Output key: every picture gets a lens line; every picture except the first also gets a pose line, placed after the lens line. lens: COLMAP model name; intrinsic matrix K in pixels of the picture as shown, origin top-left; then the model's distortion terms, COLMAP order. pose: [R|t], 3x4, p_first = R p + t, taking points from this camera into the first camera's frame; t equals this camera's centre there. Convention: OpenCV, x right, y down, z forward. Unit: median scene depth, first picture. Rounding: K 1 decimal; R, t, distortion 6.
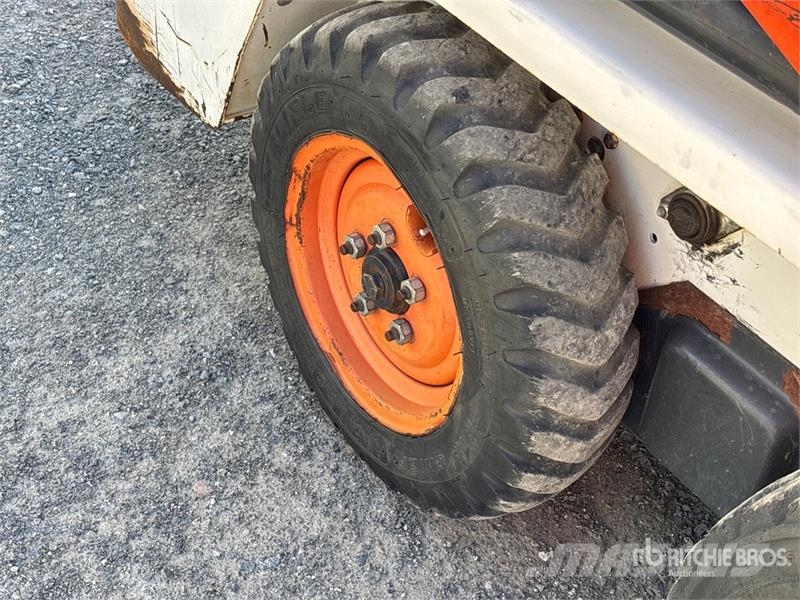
lens RADIAL K [[1209.1, 0, 400.0], [0, 1209.1, 300.0], [0, 0, 1]] dist [0.225476, -0.917033]
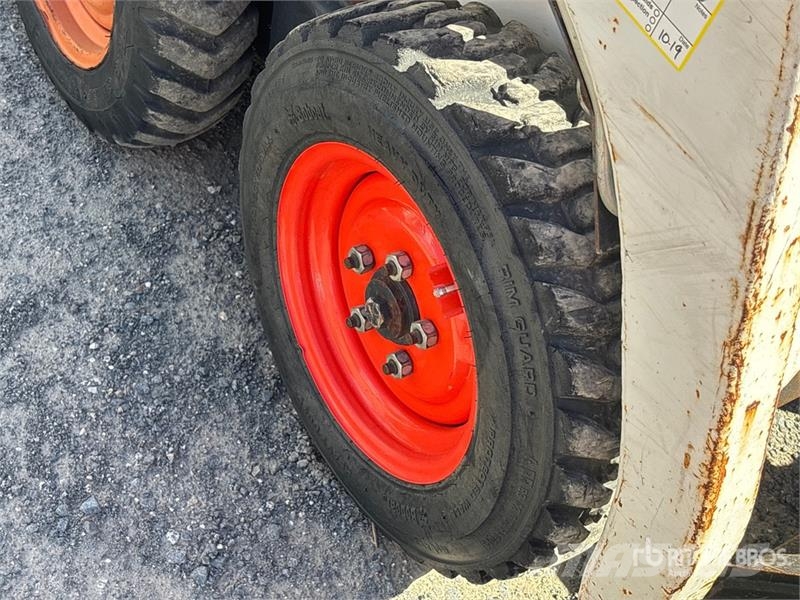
lens RADIAL K [[1209.1, 0, 400.0], [0, 1209.1, 300.0], [0, 0, 1]] dist [0.225476, -0.917033]
pose [[0.996968, 0.064856, 0.042982, 0.262129], [-0.067705, 0.995350, 0.068521, 0.227354], [-0.038339, -0.071224, 0.996723, -0.205727]]
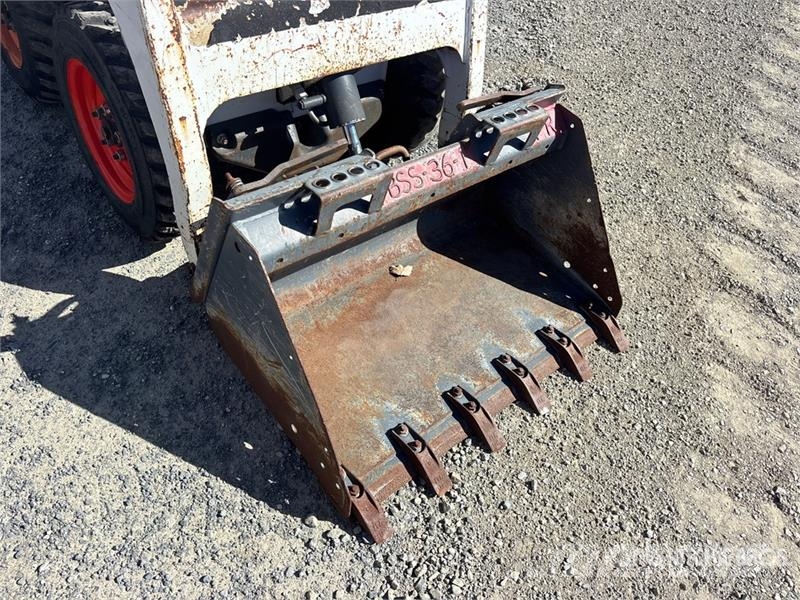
lens RADIAL K [[611.5, 0, 398.9], [0, 611.5, 282.8], [0, 0, 1]] dist [0.079244, -0.083048]
pose [[0.994260, -0.026849, 0.103570, 0.676262], [0.017039, 0.995382, 0.094468, 0.464418], [-0.105628, -0.092161, 0.990126, -0.509444]]
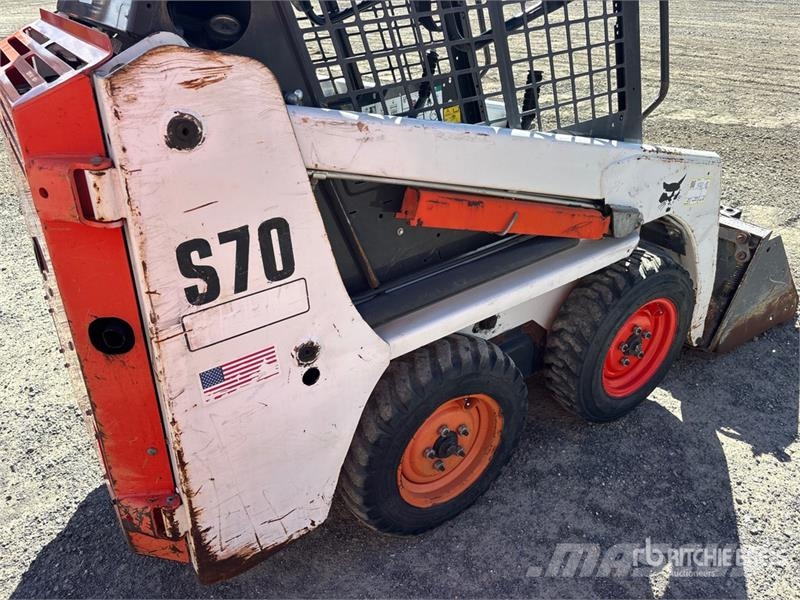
lens RADIAL K [[615.5, 0, 395.4], [0, 615.5, 305.9], [0, 0, 1]] dist [0.003758, 0.002270]
pose [[0.012912, -0.597064, 0.802089, -0.789088], [0.690208, 0.585727, 0.424897, -0.733066], [-0.723496, 0.548122, 0.419661, 0.406428]]
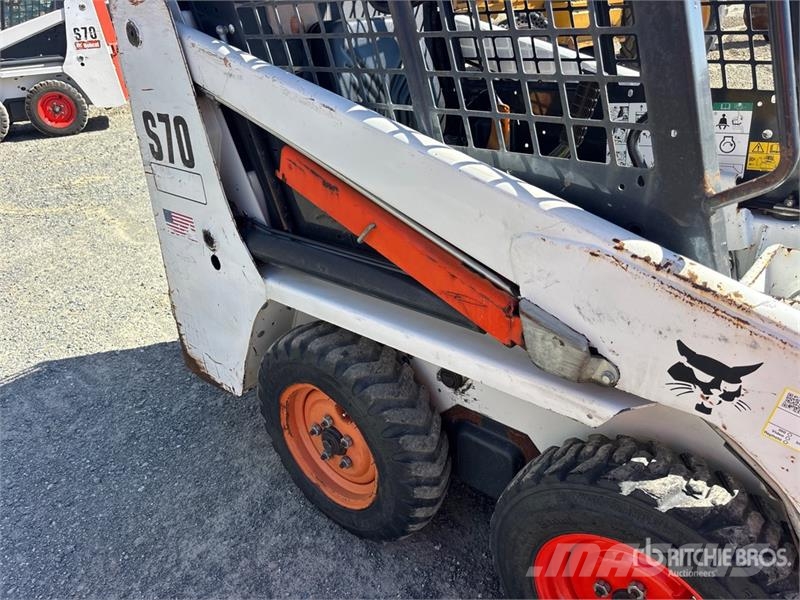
lens RADIAL K [[610.2, 0, 397.7], [0, 610.2, 308.6], [0, 0, 1]] dist [0.027883, -0.010491]
pose [[0.957614, -0.247936, 0.146641, -0.002941], [0.274898, 0.938690, -0.208068, 0.019737], [-0.086063, 0.239560, 0.967060, -0.144768]]
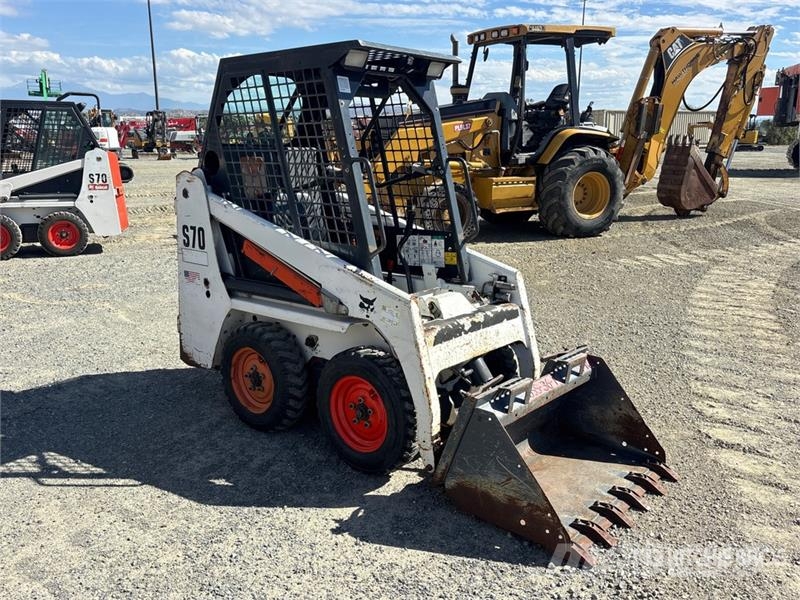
lens RADIAL K [[699.4, 0, 402.3], [0, 699.4, 313.5], [0, 0, 1]] dist [0.086613, 0.000824]
pose [[0.961214, -0.152940, 0.229516, -0.050608], [0.240277, 0.872911, -0.424608, 1.002445], [-0.135407, 0.463287, 0.875803, -1.485751]]
